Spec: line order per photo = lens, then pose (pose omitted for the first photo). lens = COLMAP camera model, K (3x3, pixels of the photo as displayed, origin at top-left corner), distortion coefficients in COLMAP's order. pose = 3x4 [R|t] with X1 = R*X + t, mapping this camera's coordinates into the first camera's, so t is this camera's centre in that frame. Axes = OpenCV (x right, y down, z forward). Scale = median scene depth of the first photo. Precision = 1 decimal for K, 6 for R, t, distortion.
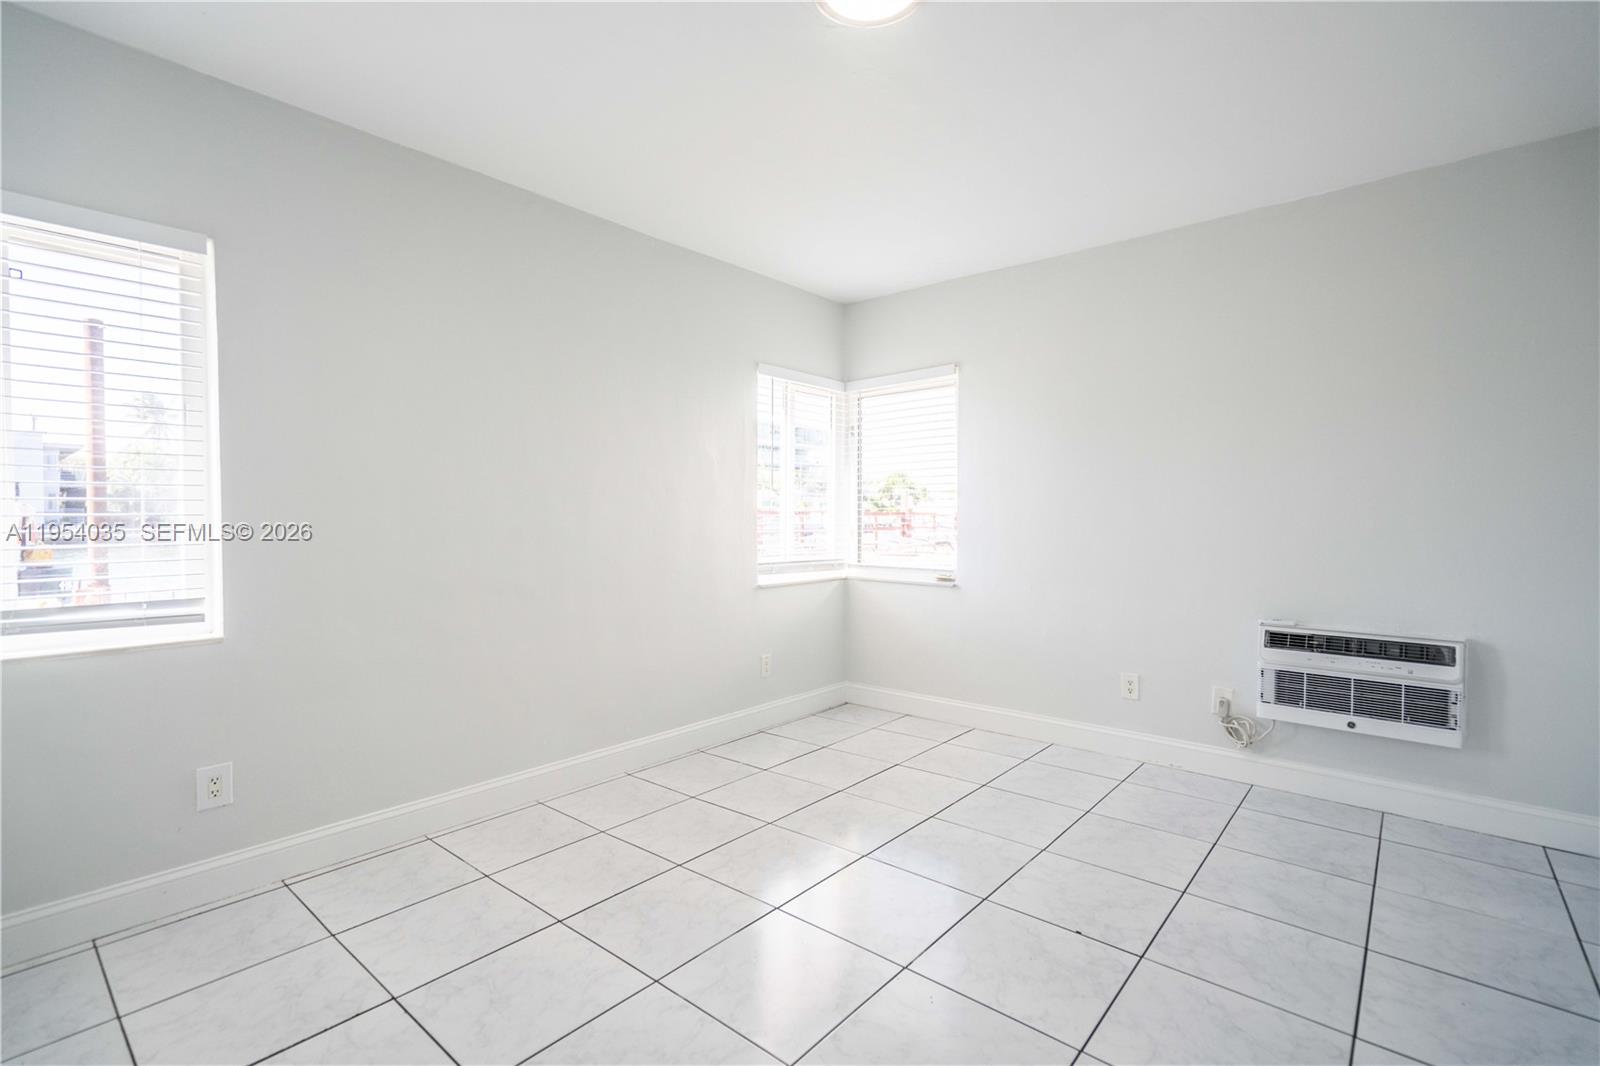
lens RADIAL K [[736.3, 0, 802.0], [0, 736.3, 528.6], [0, 0, 1]] dist [0.001682, 0.000299]
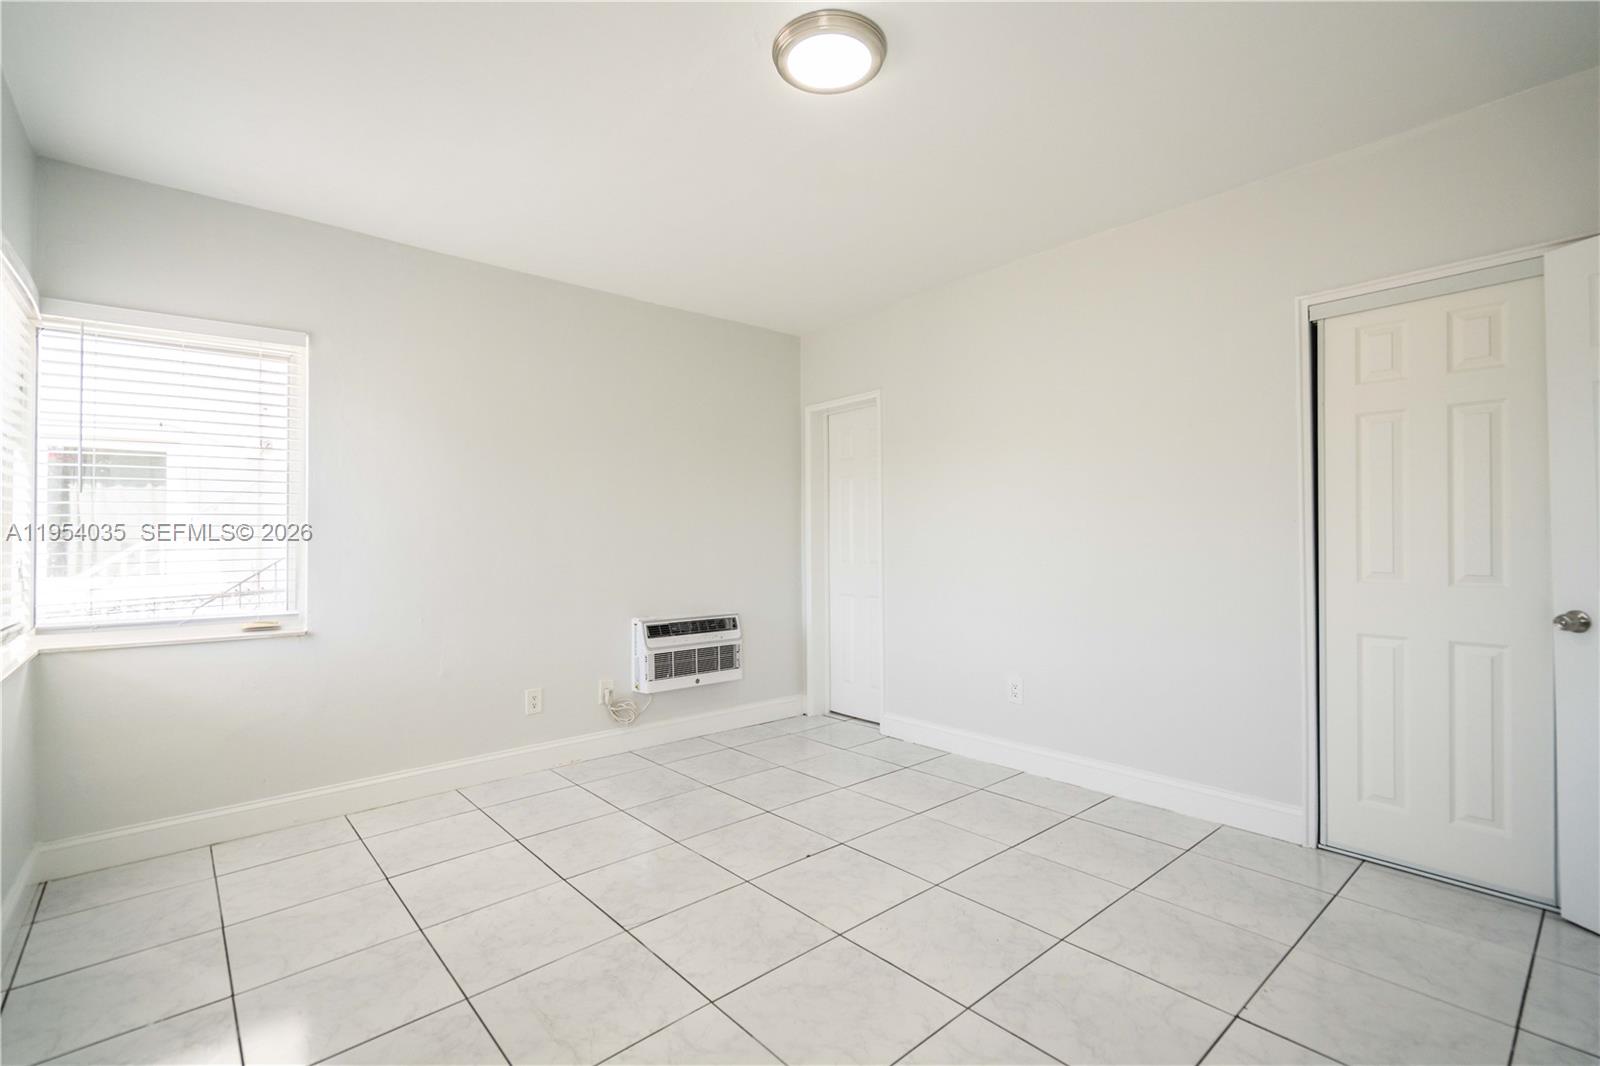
lens RADIAL K [[736.3, 0, 813.2], [0, 736.3, 530.3], [0, 0, 1]] dist [0.001682, 0.000299]
pose [[0.129614, 0.007780, 0.991534, -0.586748], [0.021388, 0.999715, -0.010640, -0.008471], [-0.991334, 0.022586, 0.129411, 0.515251]]
